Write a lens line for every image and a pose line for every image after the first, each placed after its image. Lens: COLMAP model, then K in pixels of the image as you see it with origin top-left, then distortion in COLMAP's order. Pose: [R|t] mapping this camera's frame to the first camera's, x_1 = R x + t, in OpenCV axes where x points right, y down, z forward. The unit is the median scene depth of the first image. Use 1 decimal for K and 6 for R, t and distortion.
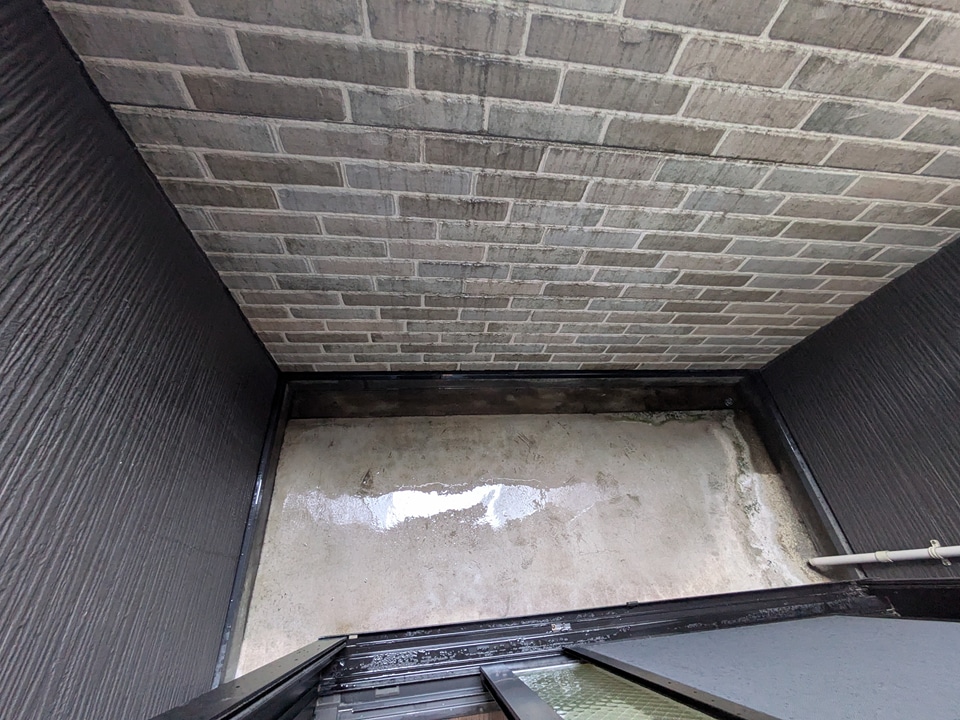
lens RADIAL K [[377.2, 0, 477.2], [0, 377.2, 358.1], [0, 0, 1]] dist [-0.000977, -0.000187]
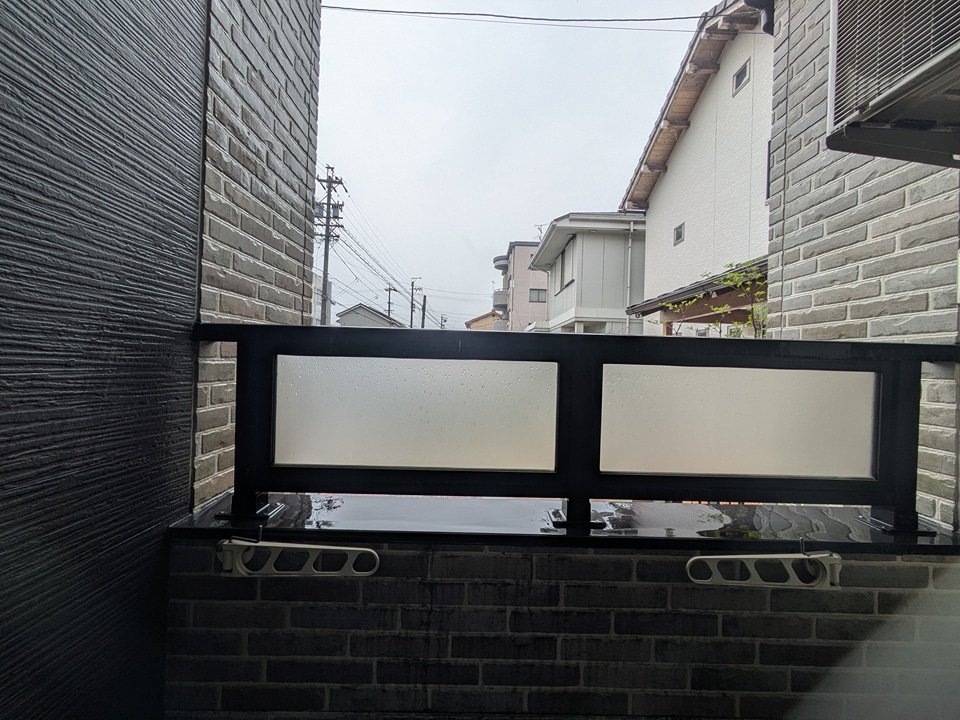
lens RADIAL K [[377.2, 0, 479.6], [0, 377.2, 361.6], [0, 0, 1]] dist [-0.000977, -0.000187]
pose [[0.993274, -0.095169, -0.065954, 0.431819], [-0.005840, 0.527702, -0.849410, -0.153570], [0.115642, 0.844082, 0.523596, -0.724548]]
